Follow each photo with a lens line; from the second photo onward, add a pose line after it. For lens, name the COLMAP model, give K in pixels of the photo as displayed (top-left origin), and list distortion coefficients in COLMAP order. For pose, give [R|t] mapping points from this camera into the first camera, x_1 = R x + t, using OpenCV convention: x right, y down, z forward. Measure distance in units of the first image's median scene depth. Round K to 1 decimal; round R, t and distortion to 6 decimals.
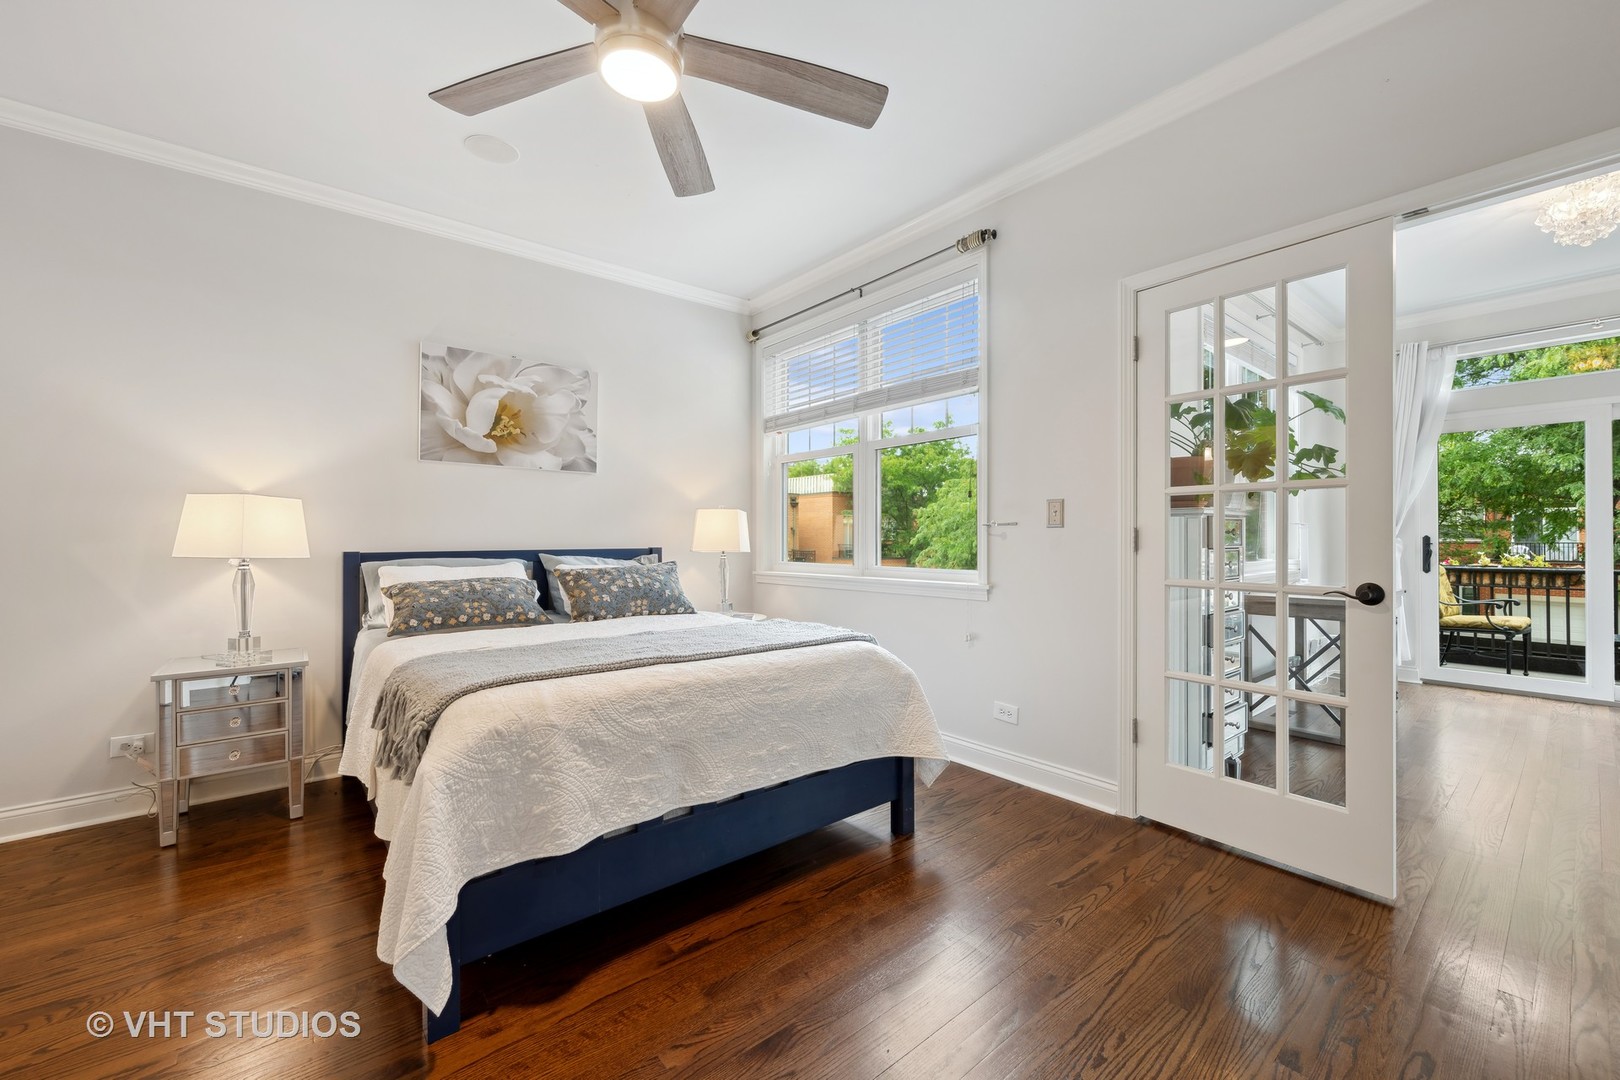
lens RADIAL K [[641.3, 0, 815.7], [0, 641.3, 528.8], [0, 0, 1]] dist [-0.000099, -0.001210]
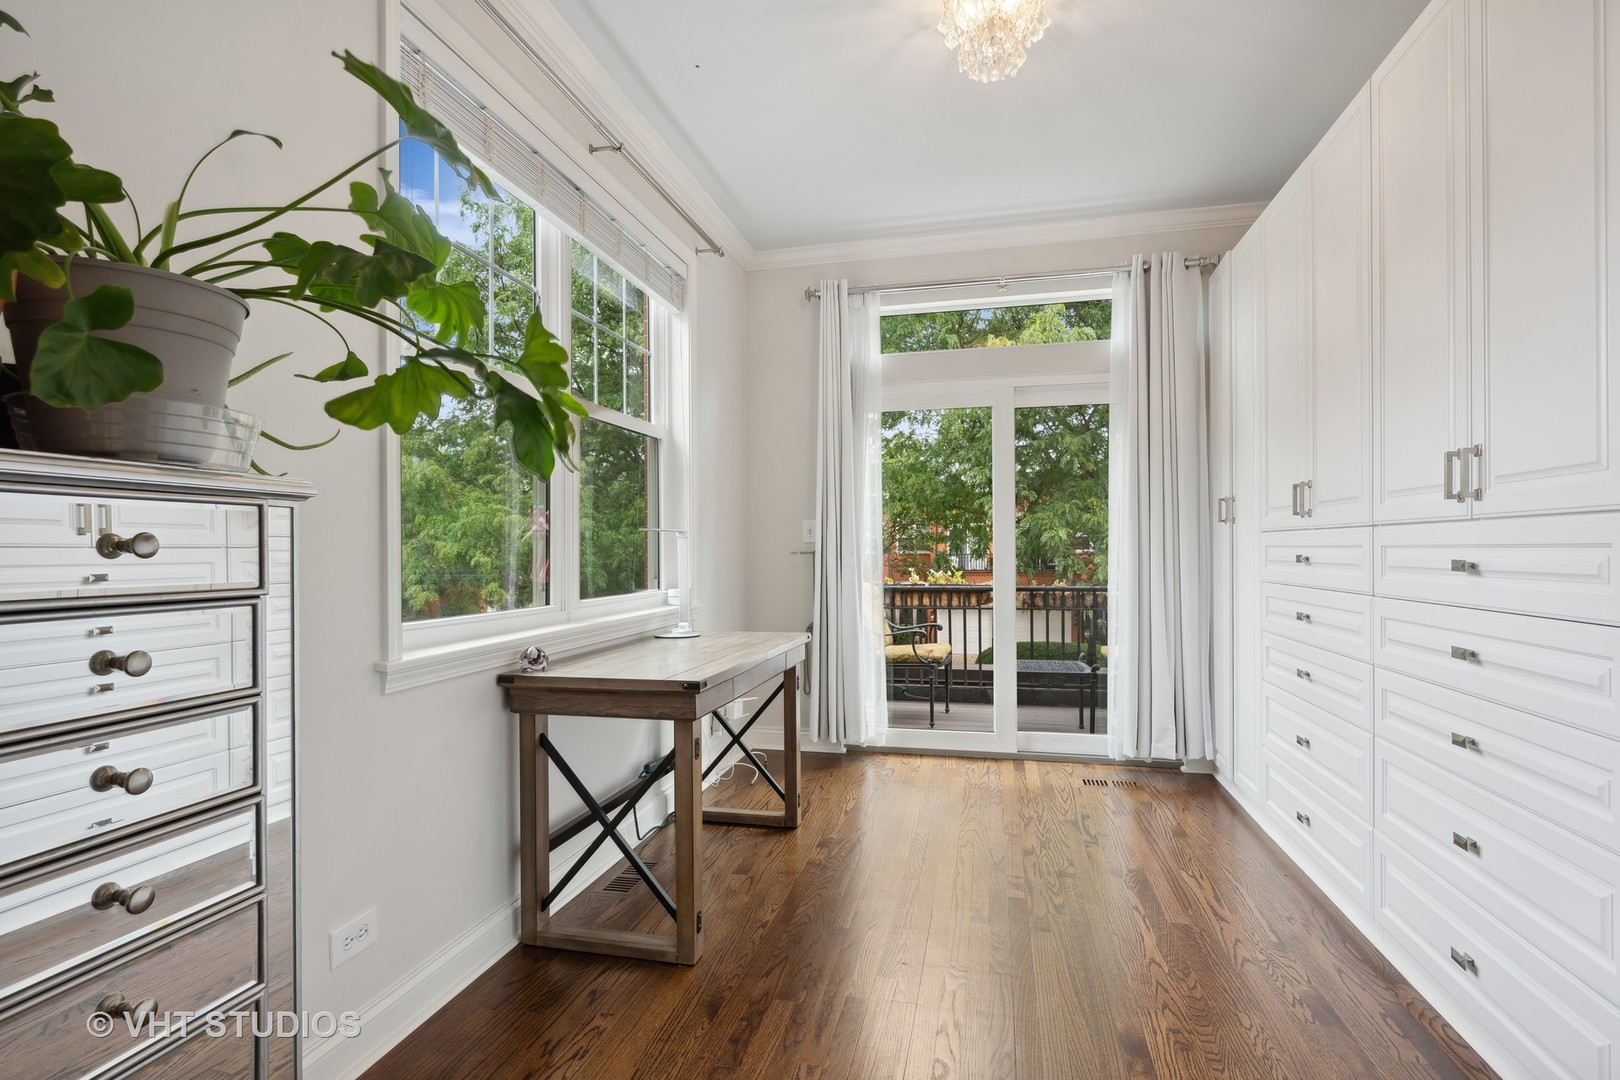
lens RADIAL K [[785.1, 0, 811.6], [0, 785.1, 545.5], [0, 0, 1]] dist [-0.002694, 0.000920]
pose [[0.795972, -0.003978, 0.605320, 0.309237], [0.001582, 0.999989, 0.004492, 0.001633], [-0.605331, -0.002618, 0.795970, 0.256145]]
